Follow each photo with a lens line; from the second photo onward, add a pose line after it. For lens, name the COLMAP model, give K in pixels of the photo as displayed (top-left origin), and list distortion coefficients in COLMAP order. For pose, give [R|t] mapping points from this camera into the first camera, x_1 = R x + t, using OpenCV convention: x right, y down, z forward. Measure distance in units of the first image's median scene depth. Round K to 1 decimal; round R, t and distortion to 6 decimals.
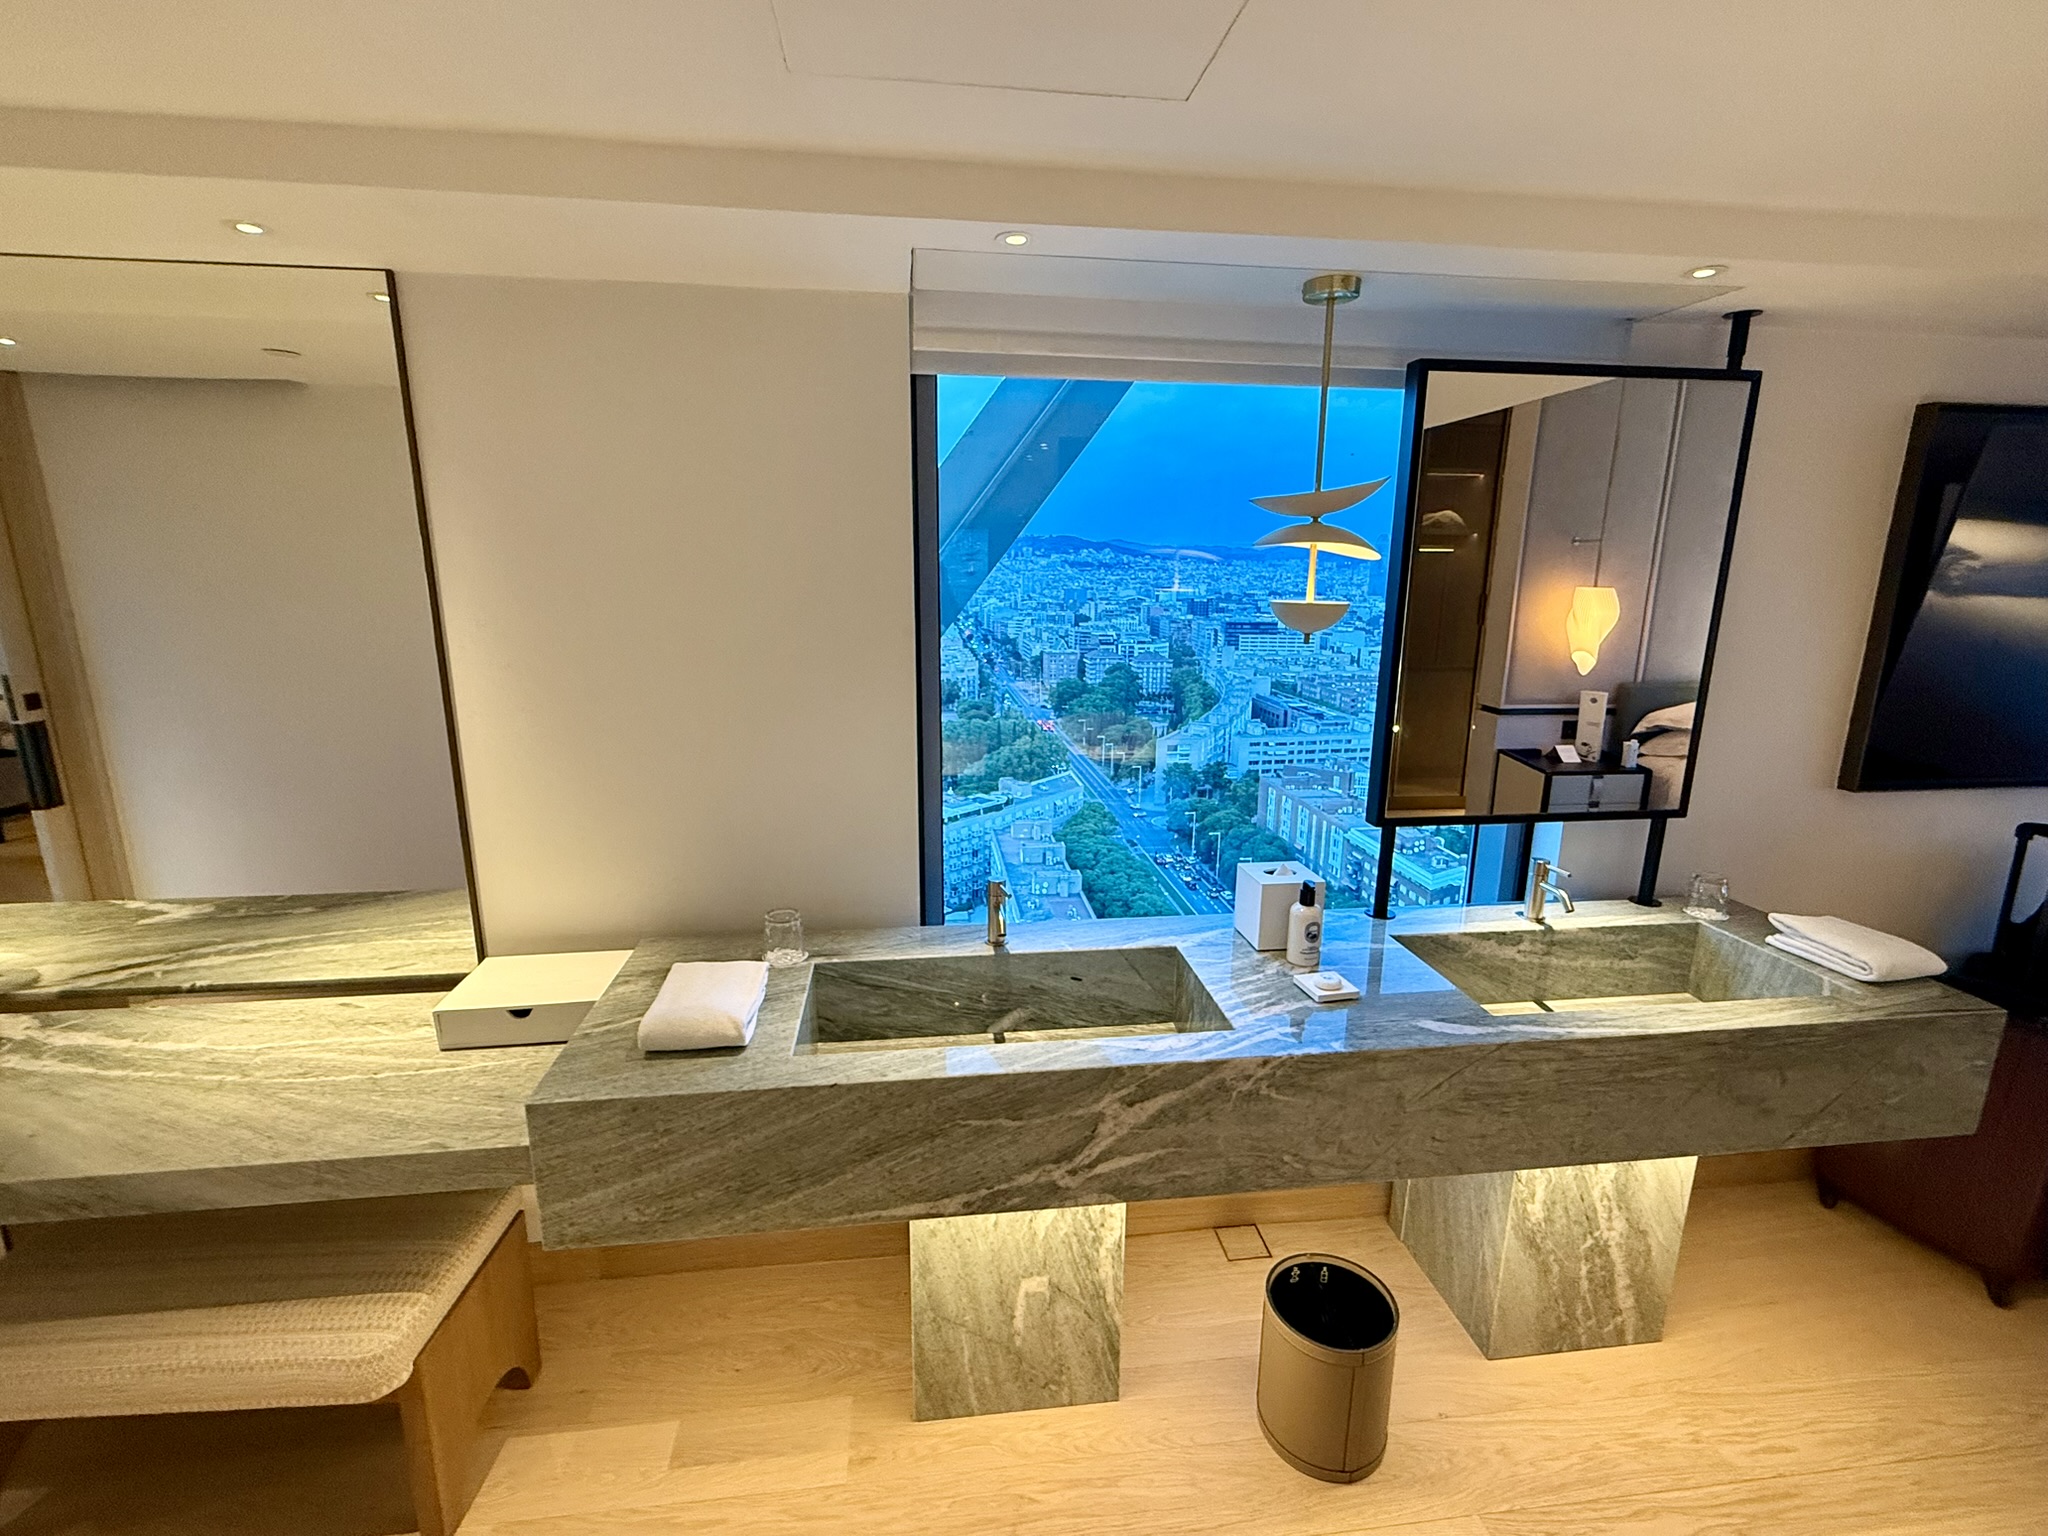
lens RADIAL K [[920.8, 0, 1012.9], [0, 920.8, 765.0], [0, 0, 1]] dist [0.010942, -0.000311]
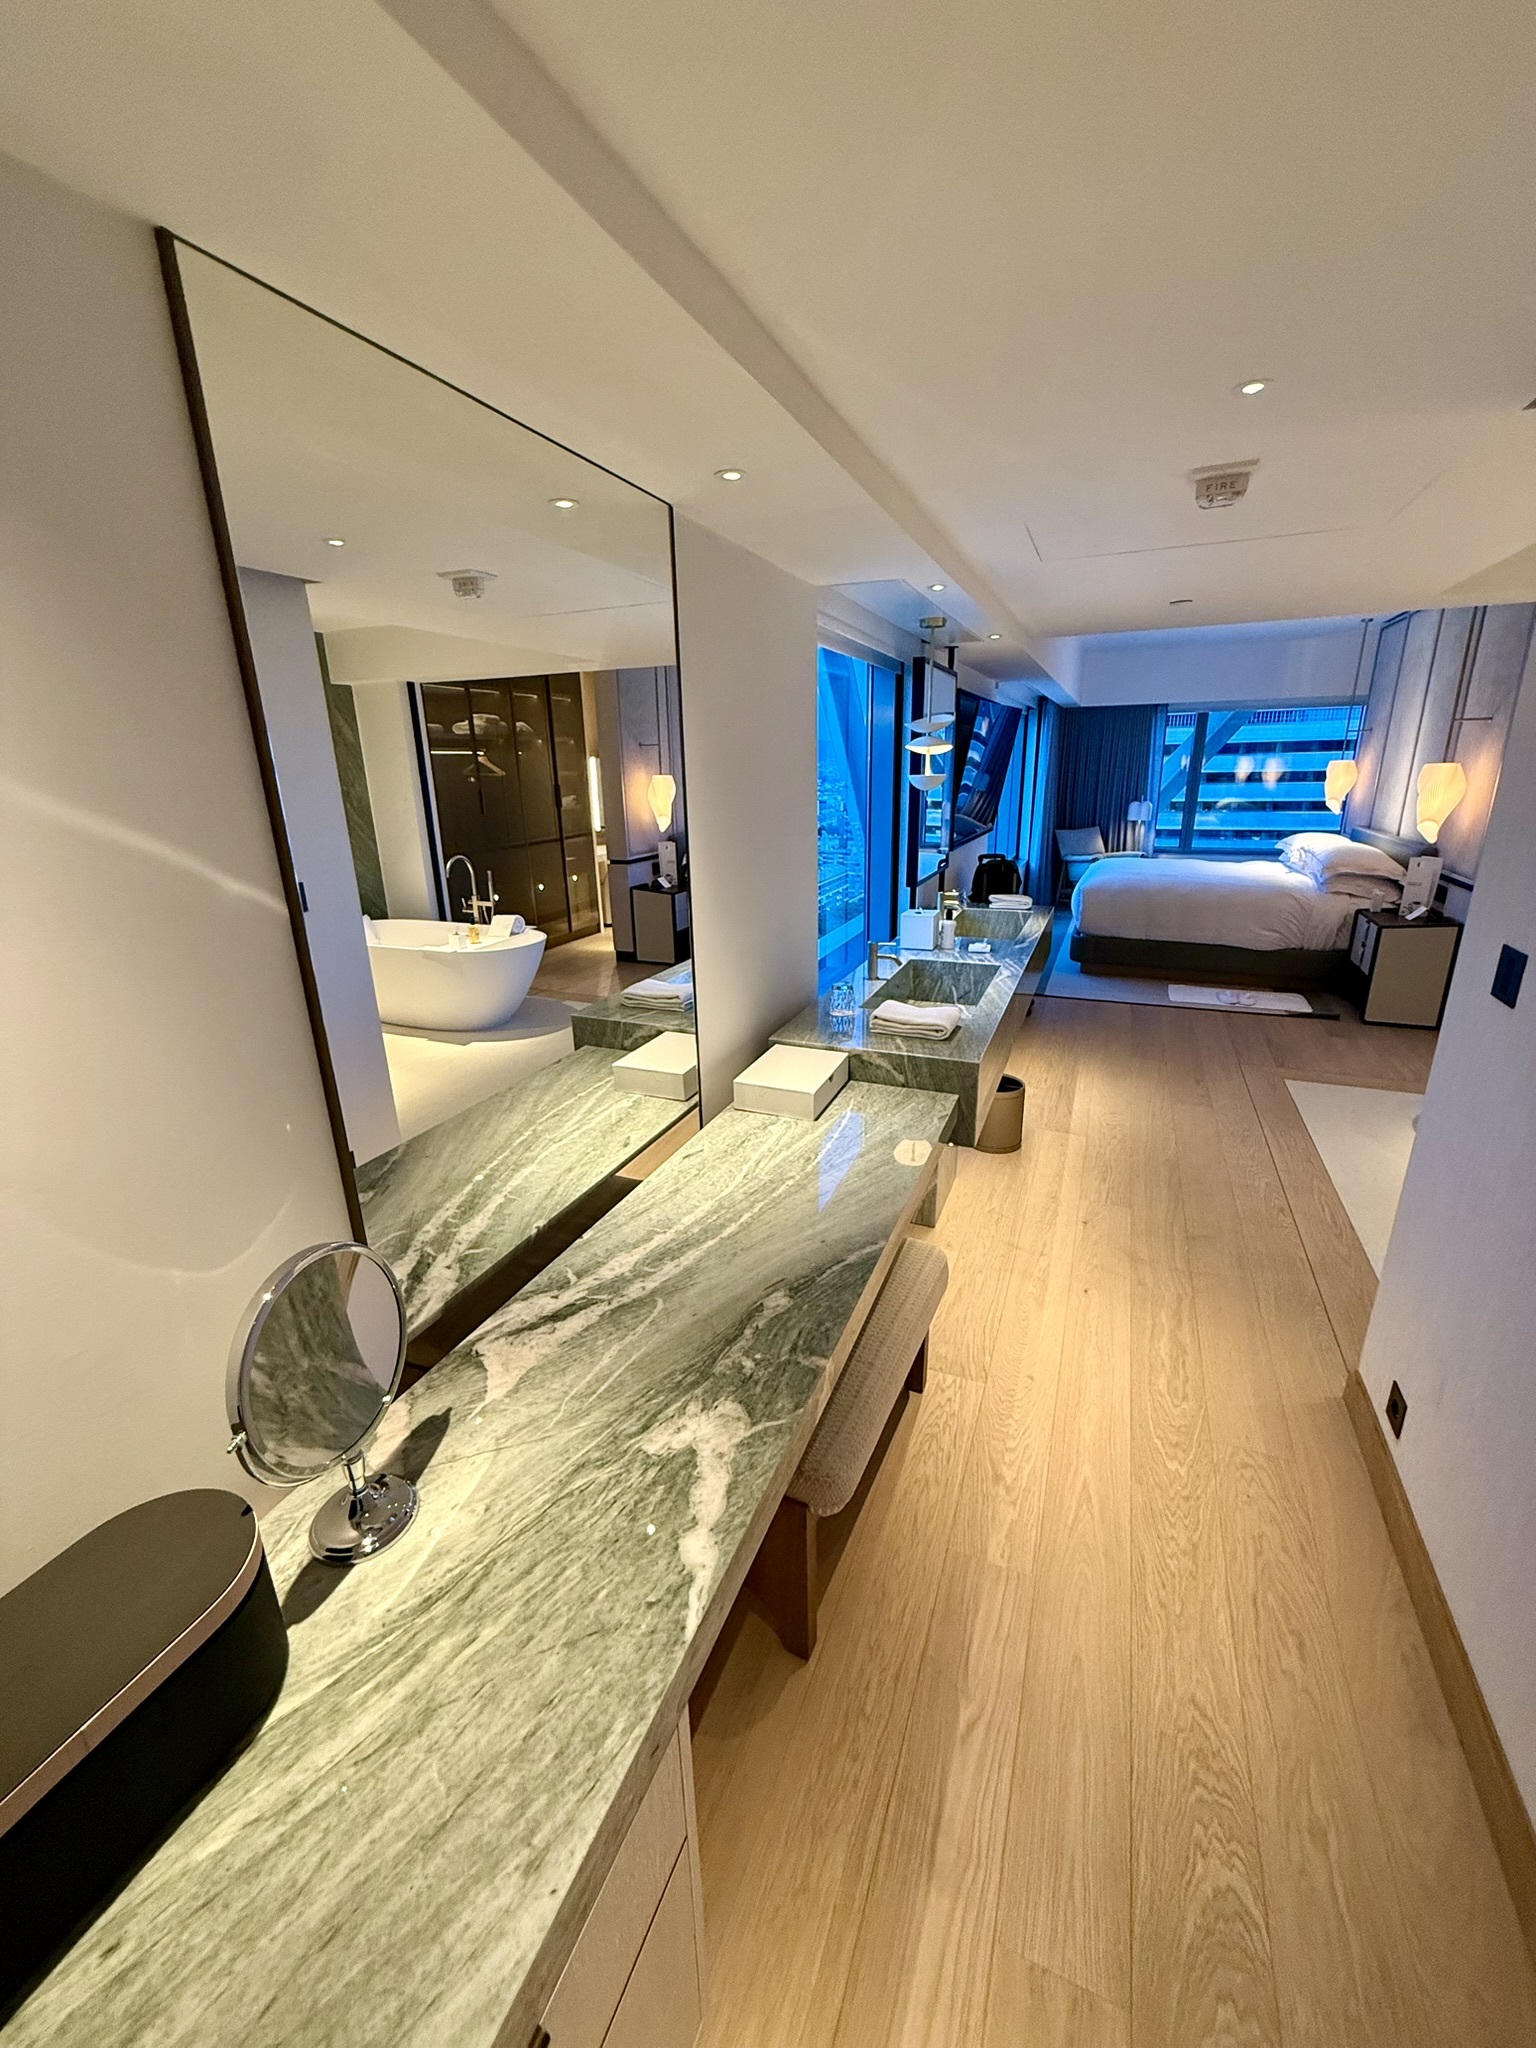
lens RADIAL K [[817.9, 0, 769.3], [0, 817.9, 1015.2], [0, 0, 1]] dist [0.003191, 0.000123]
pose [[0.486202, -0.276081, 0.829088, -1.333498], [0.209803, 0.957909, 0.195943, -0.079991], [-0.848287, 0.078677, 0.523659, 0.332770]]
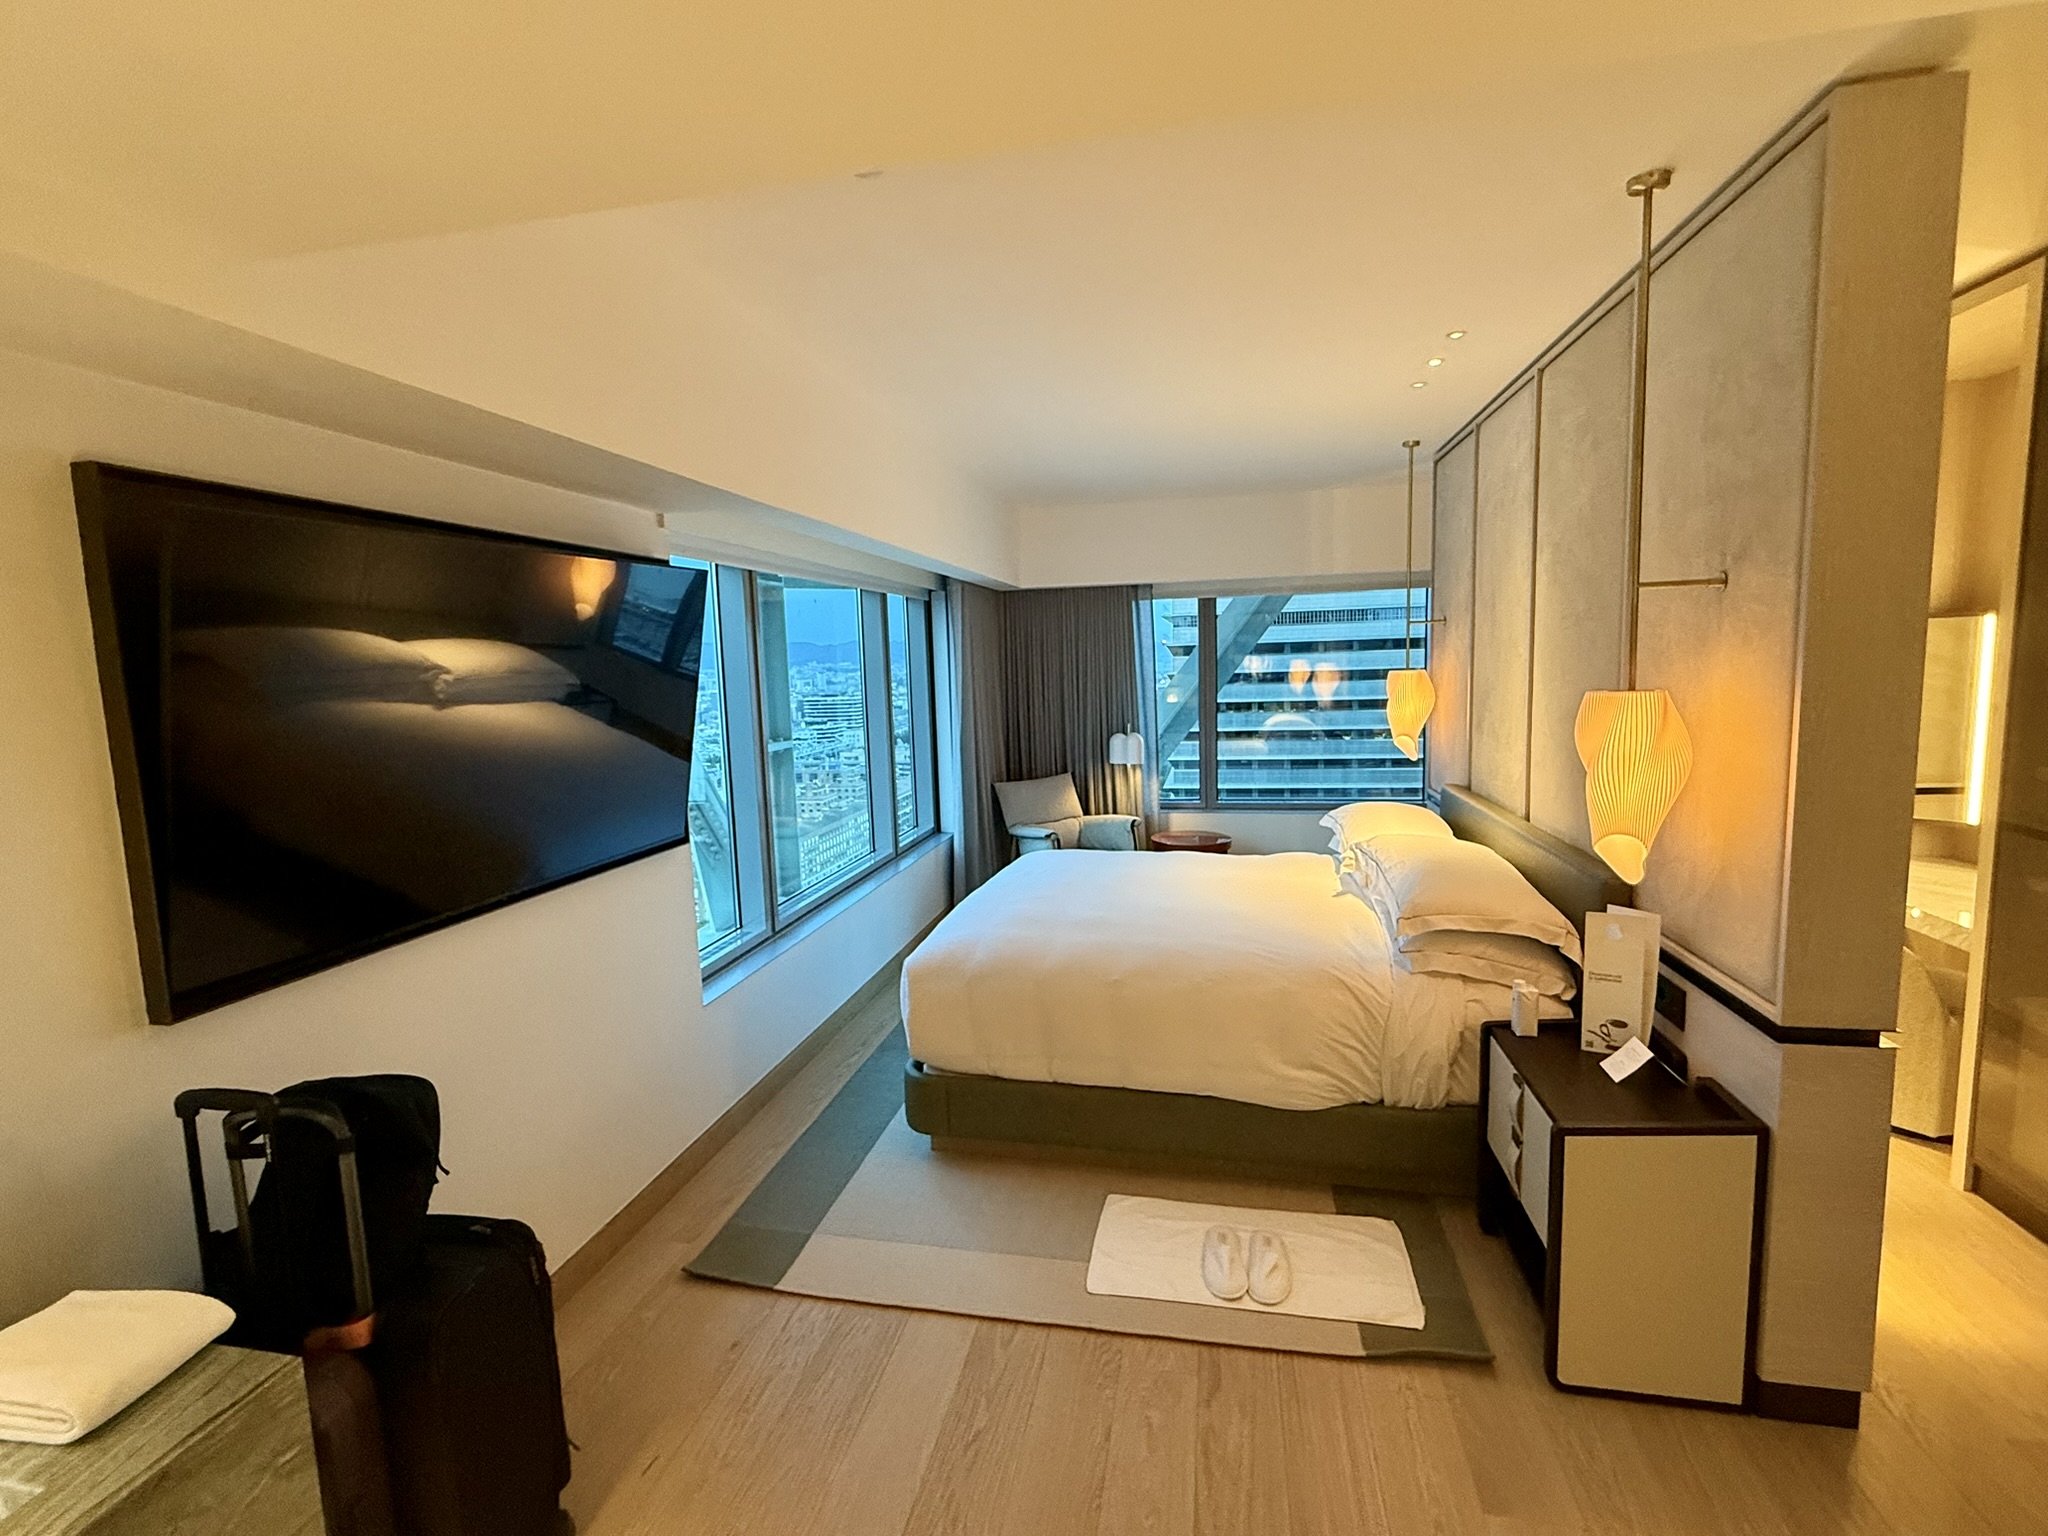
lens RADIAL K [[924.1, 0, 1018.1], [0, 924.1, 768.5], [0, 0, 1]] dist [-0.003096, -0.000062]
pose [[0.317699, -0.128127, 0.939495, 0.497091], [0.237398, 0.970019, 0.052012, -0.038810], [-0.917992, 0.206511, 0.338591, 0.172338]]
